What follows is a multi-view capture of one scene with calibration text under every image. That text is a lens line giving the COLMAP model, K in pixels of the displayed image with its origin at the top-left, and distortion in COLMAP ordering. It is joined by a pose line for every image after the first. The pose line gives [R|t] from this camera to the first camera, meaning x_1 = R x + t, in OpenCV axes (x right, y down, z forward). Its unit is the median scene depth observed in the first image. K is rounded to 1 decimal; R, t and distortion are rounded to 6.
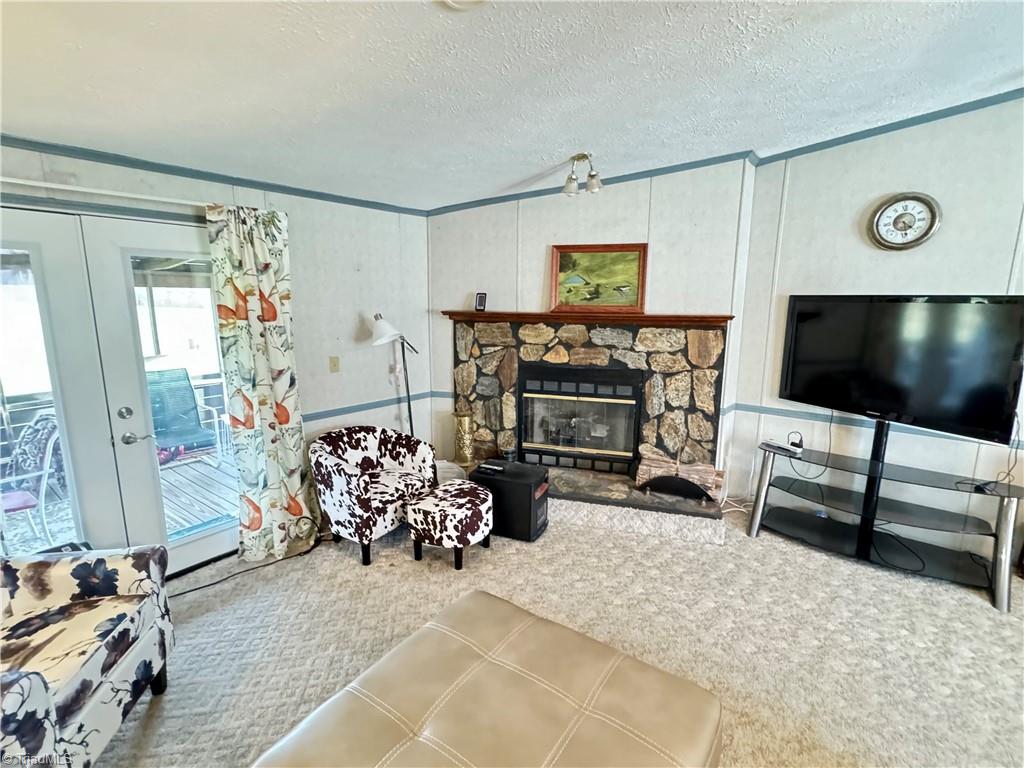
lens RADIAL K [[476.2, 0, 506.5], [0, 476.2, 382.7], [0, 0, 1]] dist [-0.002916, 0.000714]
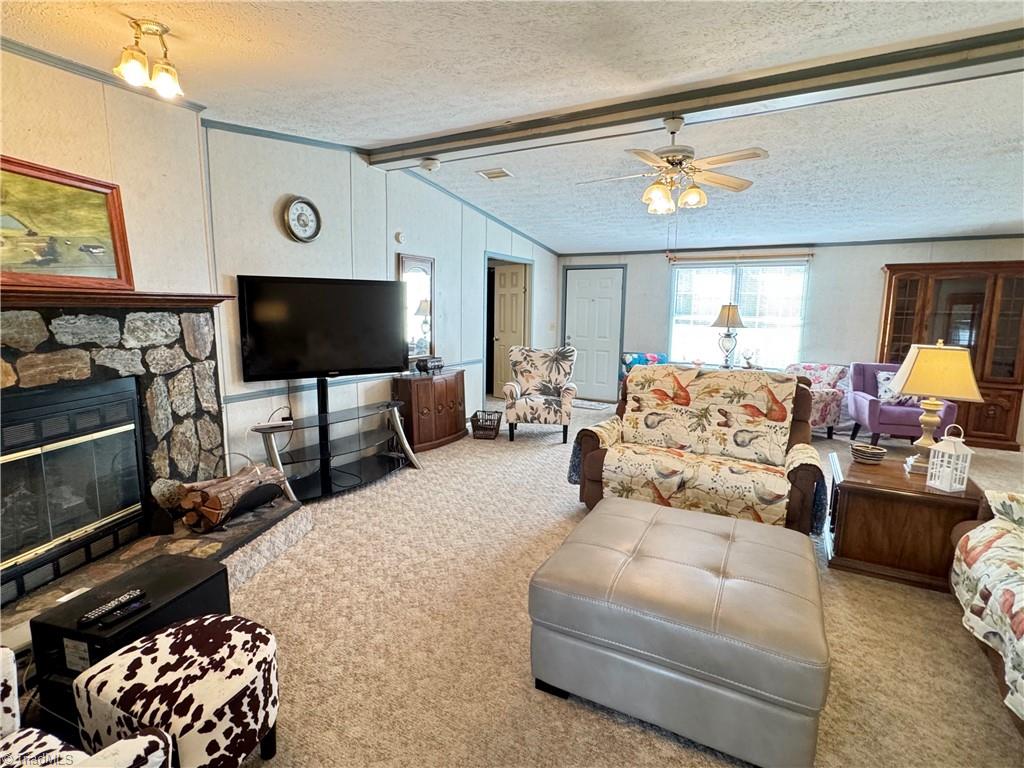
lens RADIAL K [[510.4, 0, 511.2], [0, 510.4, 382.5], [0, 0, 1]] dist [0.001722, 0.000725]
pose [[-0.136960, -0.150840, 0.979025, -0.509850], [0.167030, 0.970670, 0.172920, -0.054994], [-0.976393, 0.187210, -0.107748, 0.576509]]
